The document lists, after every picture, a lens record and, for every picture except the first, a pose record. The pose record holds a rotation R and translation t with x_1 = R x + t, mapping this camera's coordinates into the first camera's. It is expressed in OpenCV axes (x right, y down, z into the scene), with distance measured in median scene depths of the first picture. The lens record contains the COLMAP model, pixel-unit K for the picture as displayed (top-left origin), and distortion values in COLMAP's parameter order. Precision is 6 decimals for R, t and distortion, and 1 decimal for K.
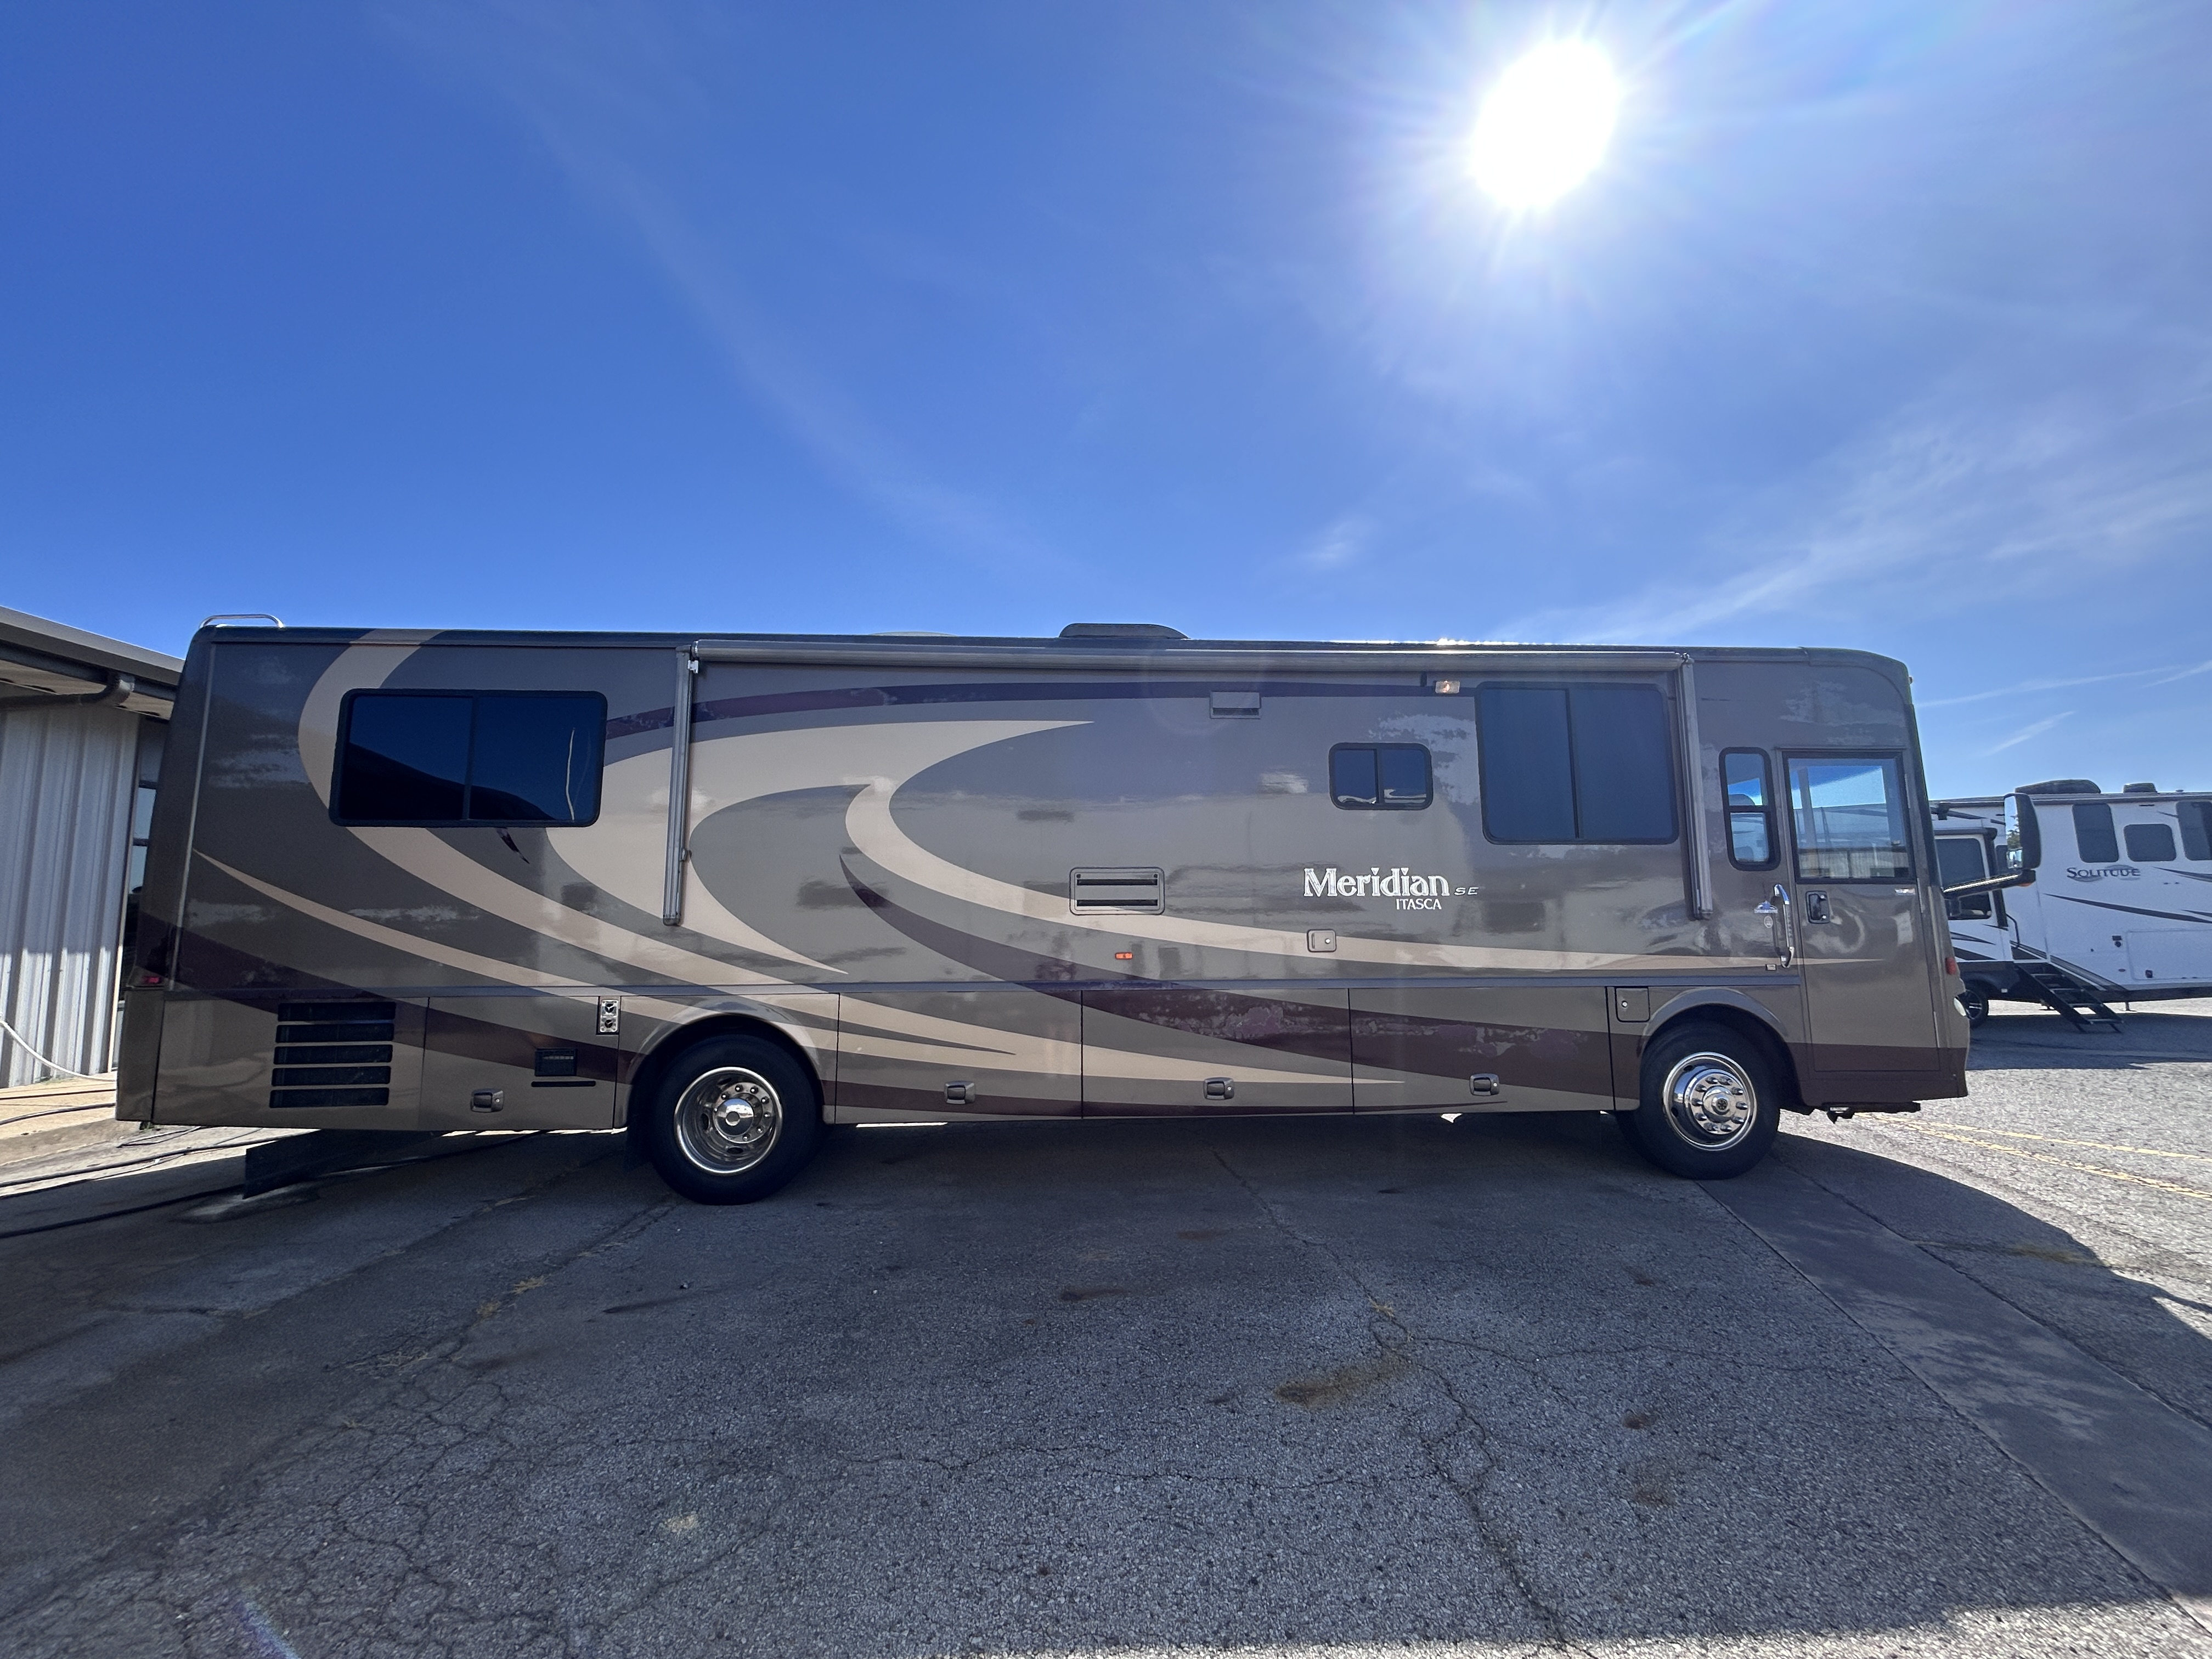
lens RADIAL K [[889.2, 0, 1096.9], [0, 889.2, 828.2], [0, 0, 1]] dist [-0.002840, 0.001238]
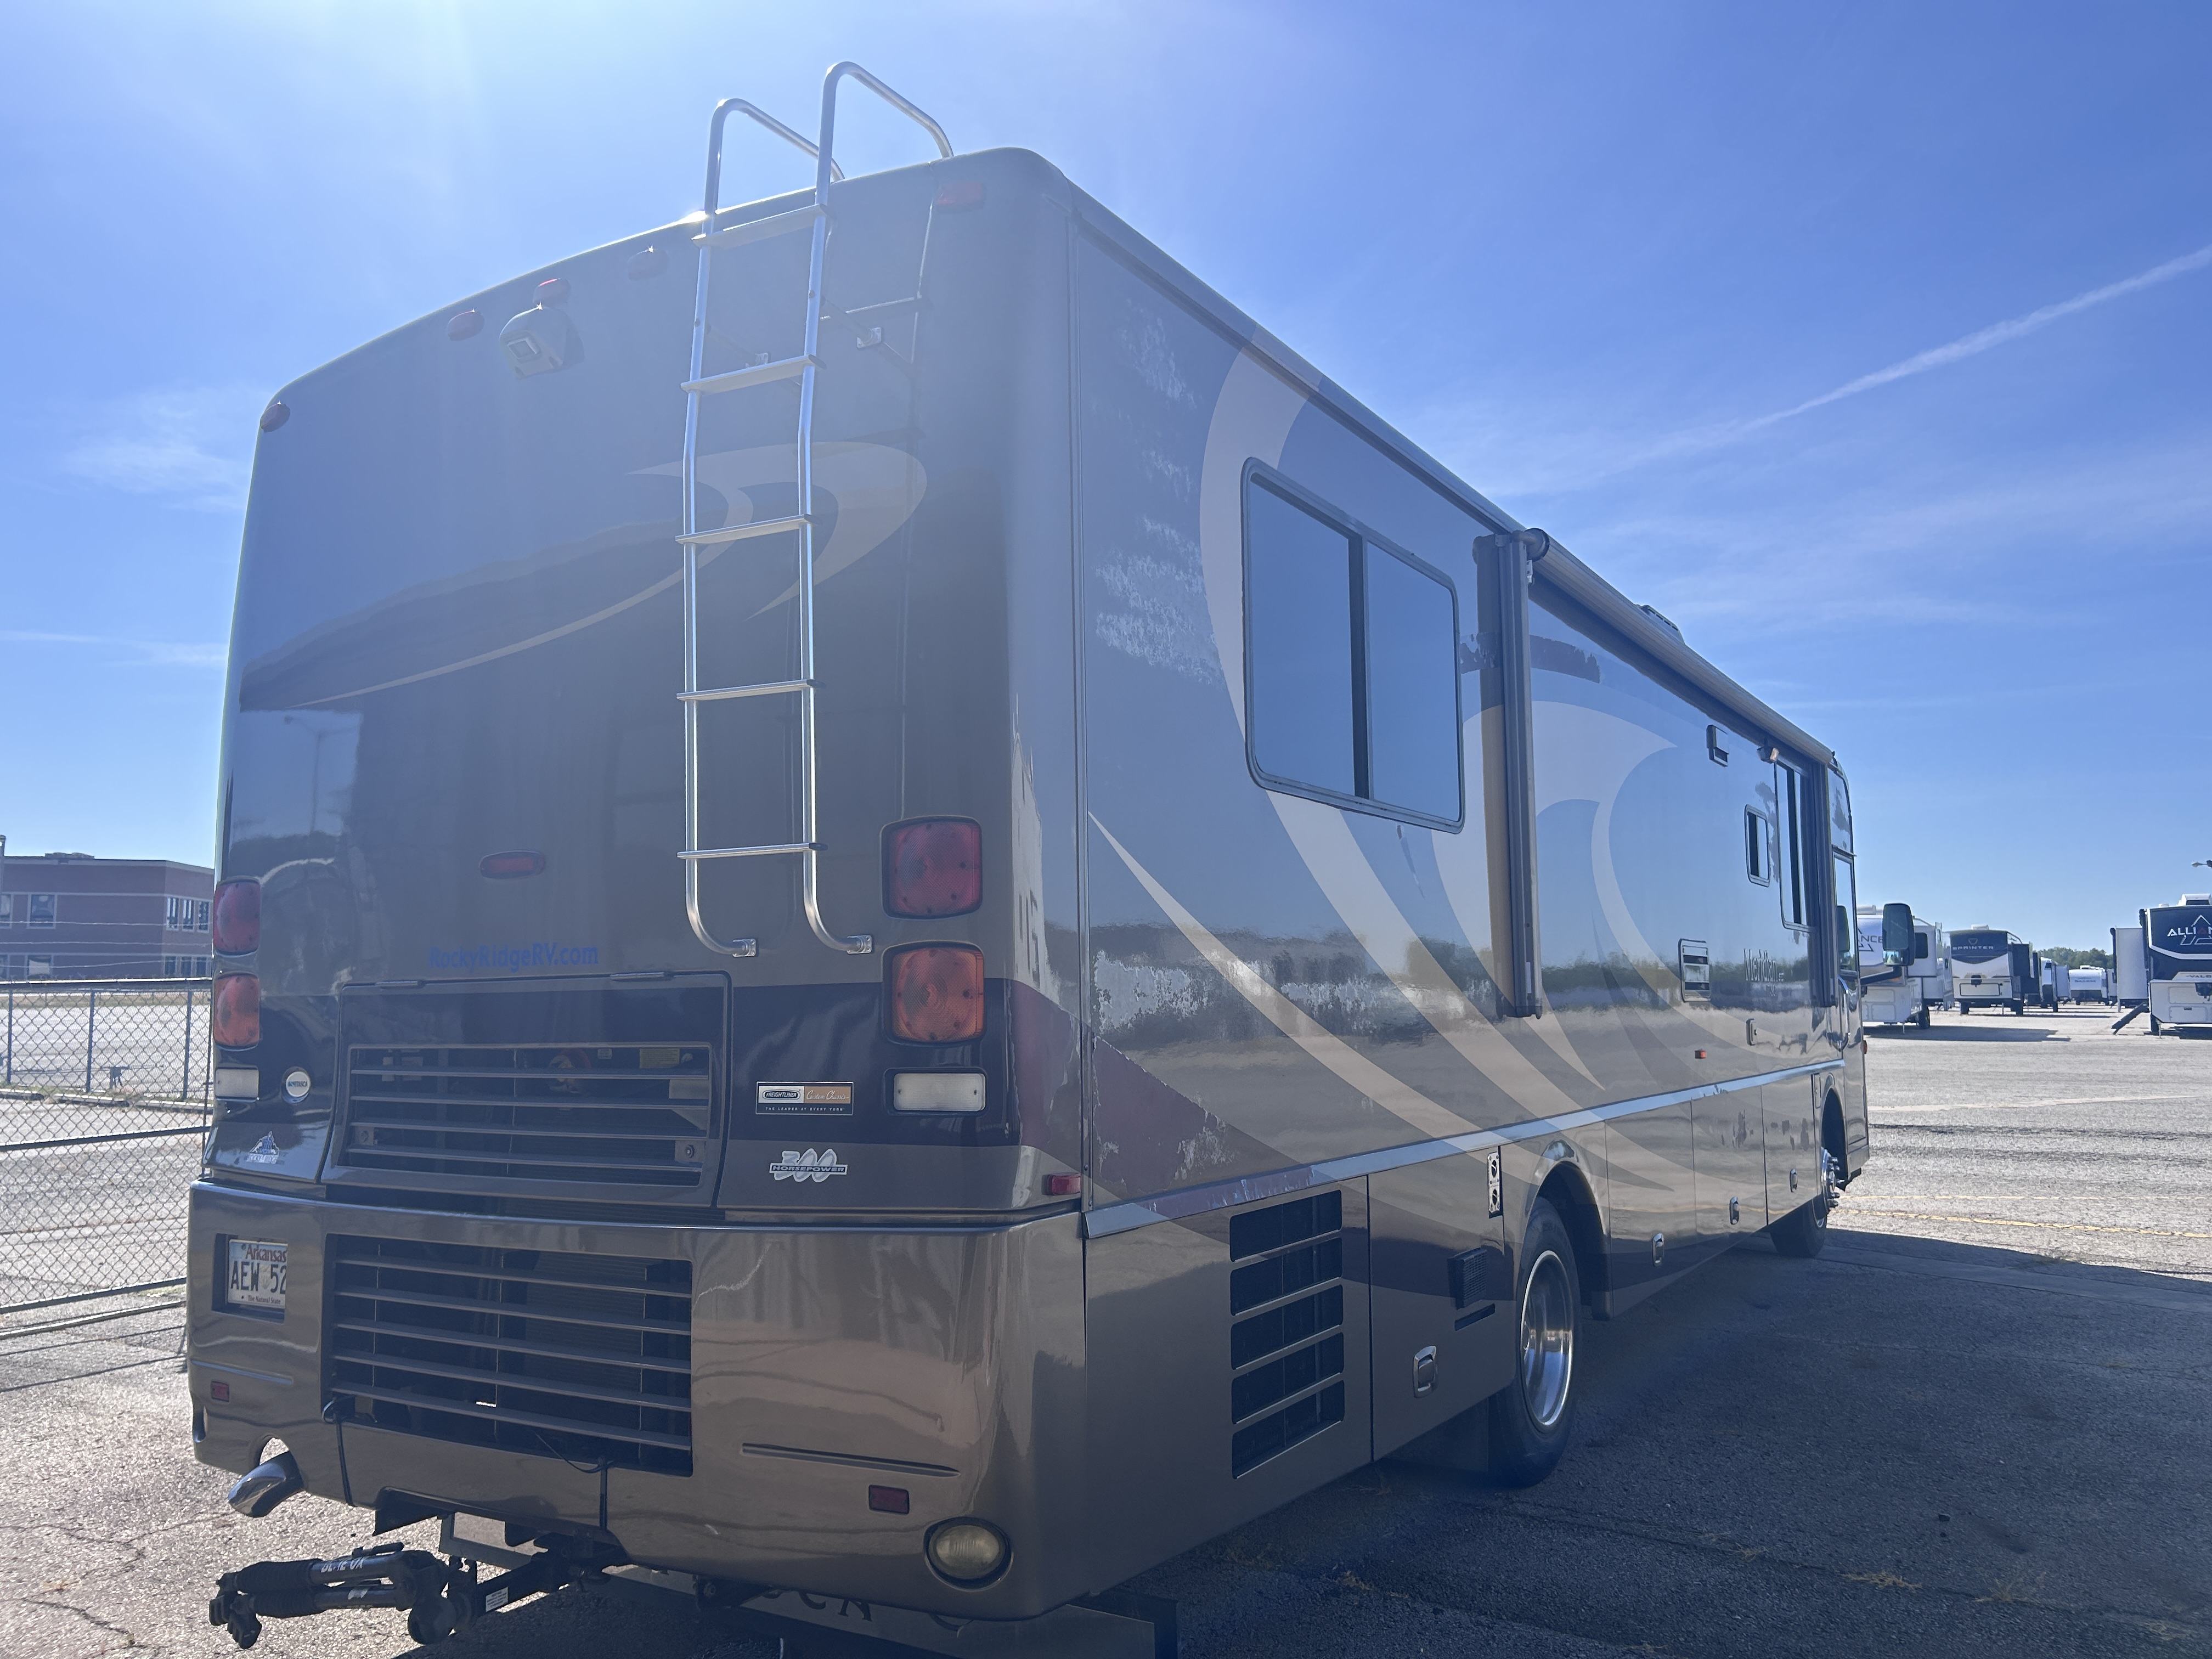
lens RADIAL K [[1637.4, 0, 1124.0], [0, 1637.4, 832.5], [0, 0, 1]] dist [0.011367, -0.017126]
pose [[0.587338, 0.085063, 0.804859, -1.550924], [-0.095842, 0.994774, -0.035194, 0.054435], [-0.803647, -0.056469, 0.592421, 0.606637]]
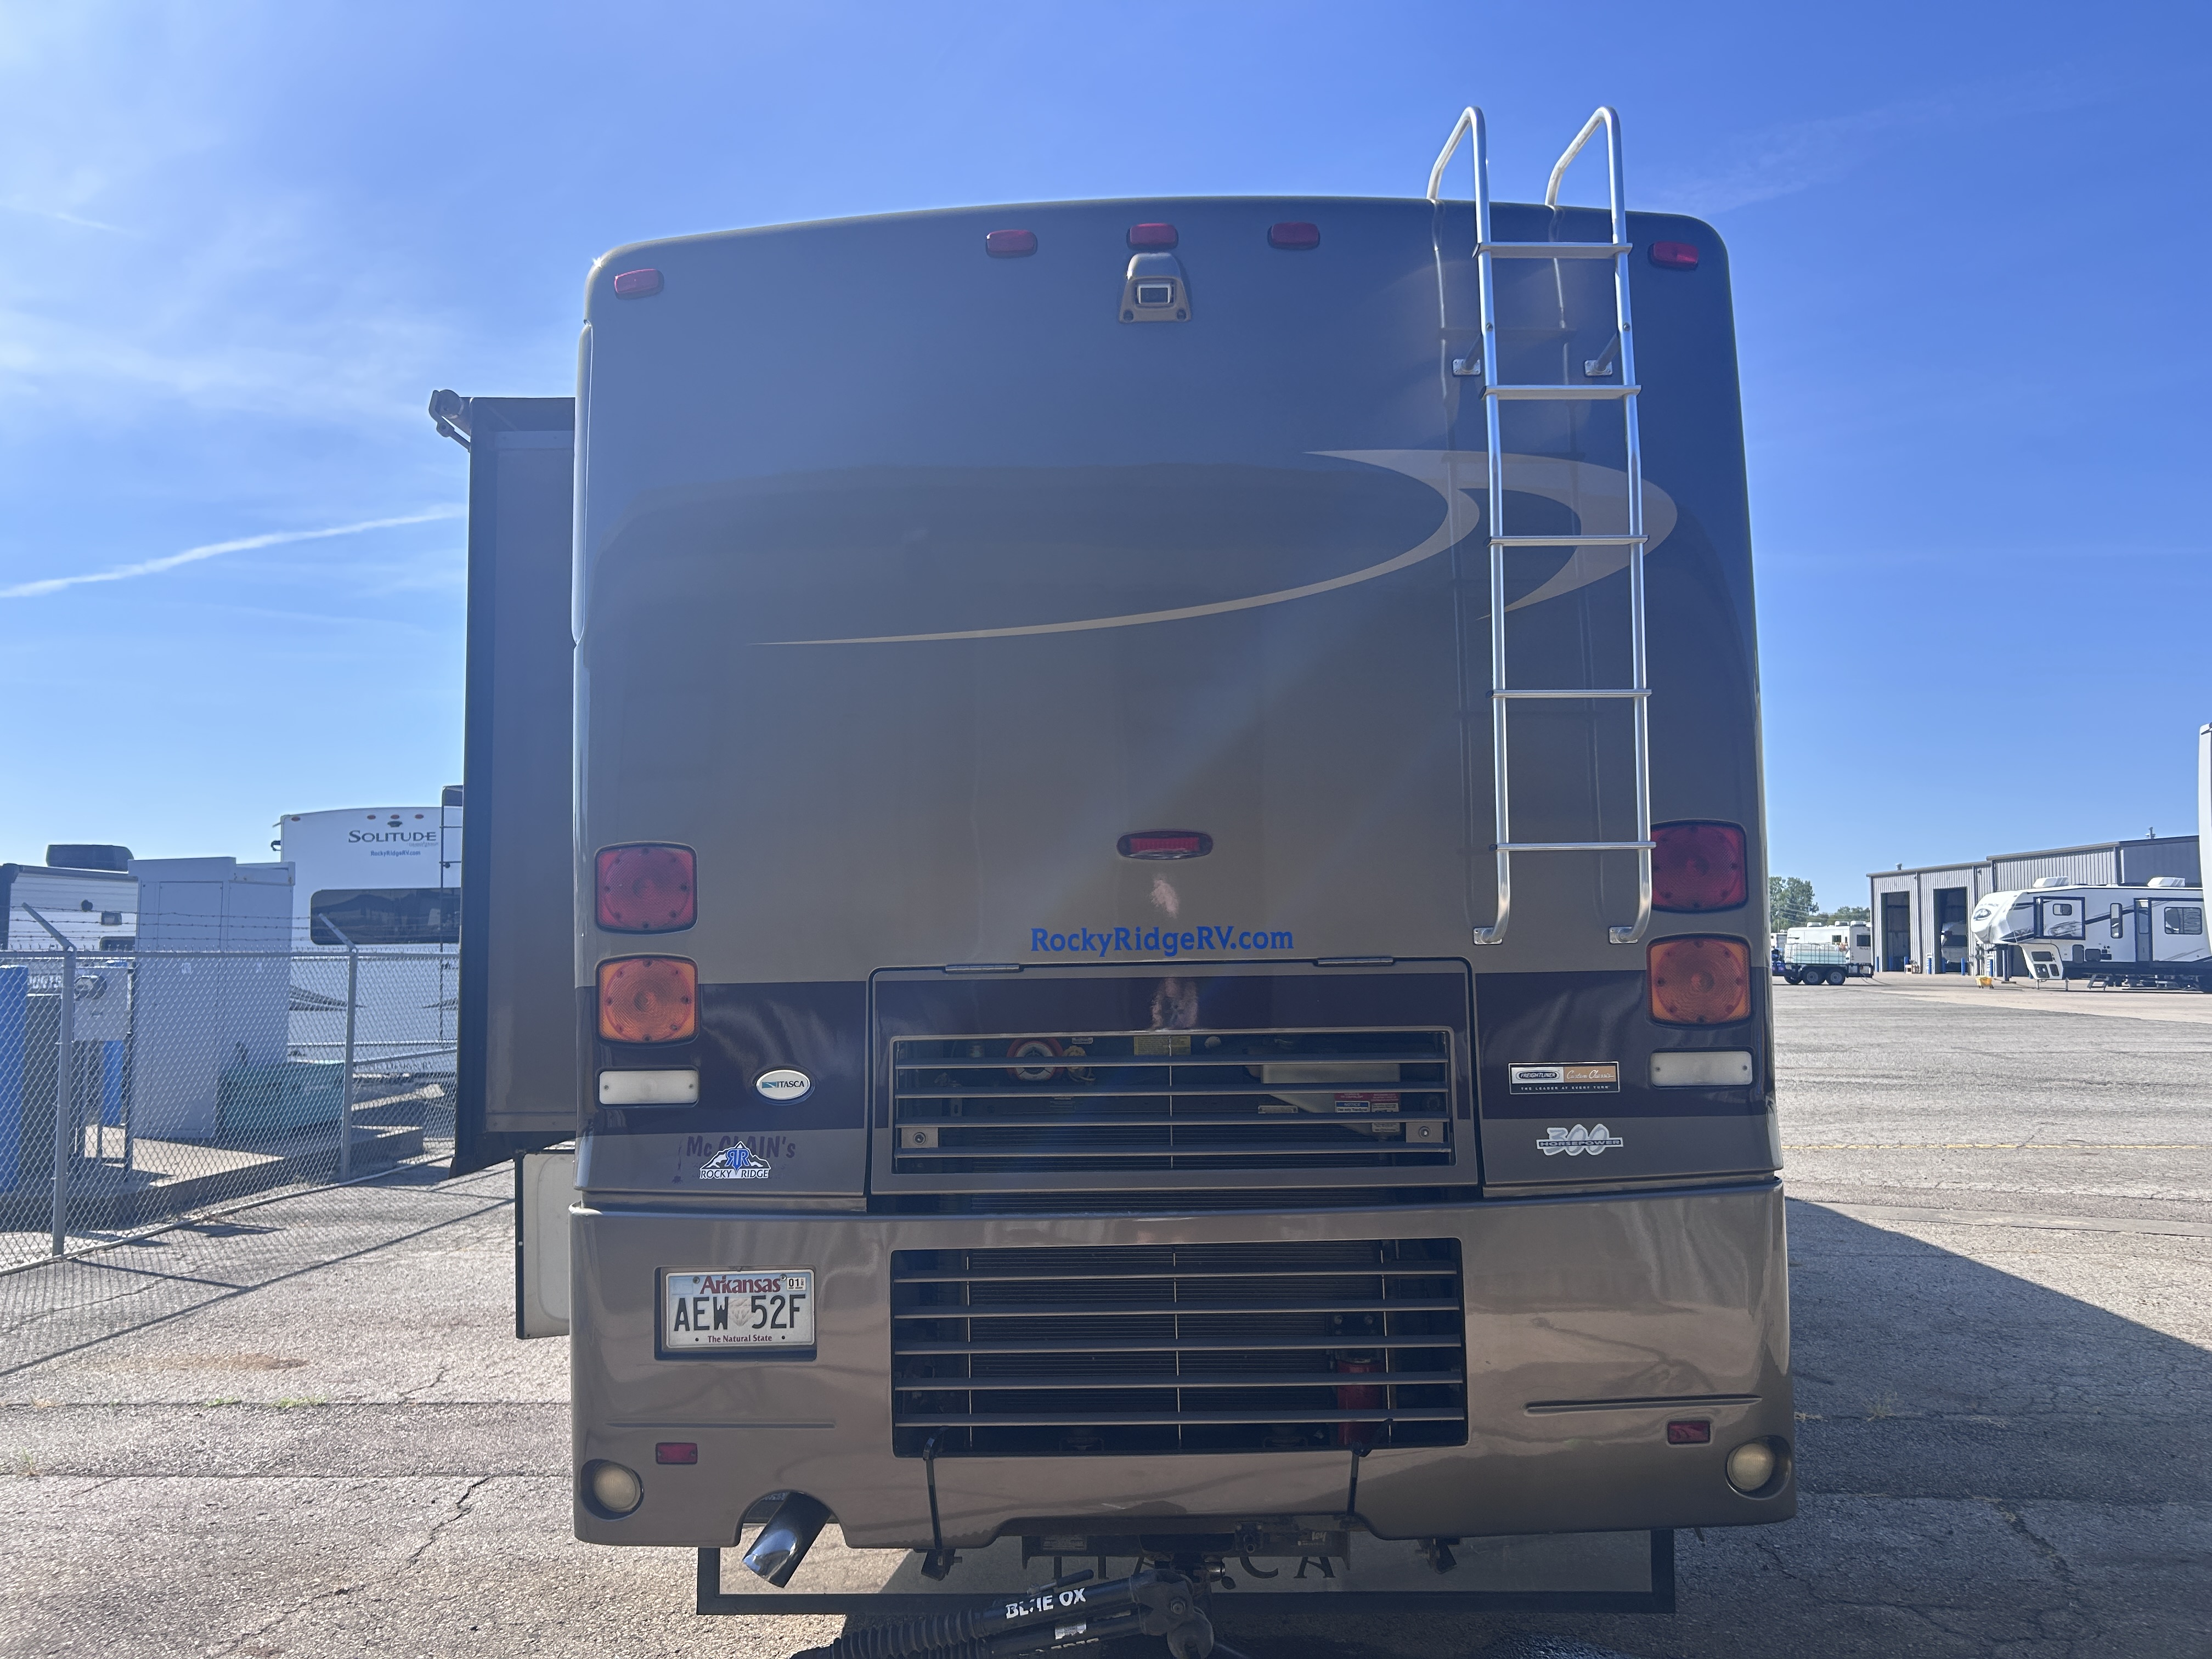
lens RADIAL K [[1637.4, 0, 1113.2], [0, 1637.4, 834.0], [0, 0, 1]] dist [0.011367, -0.017126]
pose [[0.099846, 0.078777, 0.991880, -1.809639], [-0.117258, 0.990846, -0.066891, 0.114740], [-0.988070, -0.109627, 0.108169, 1.210125]]
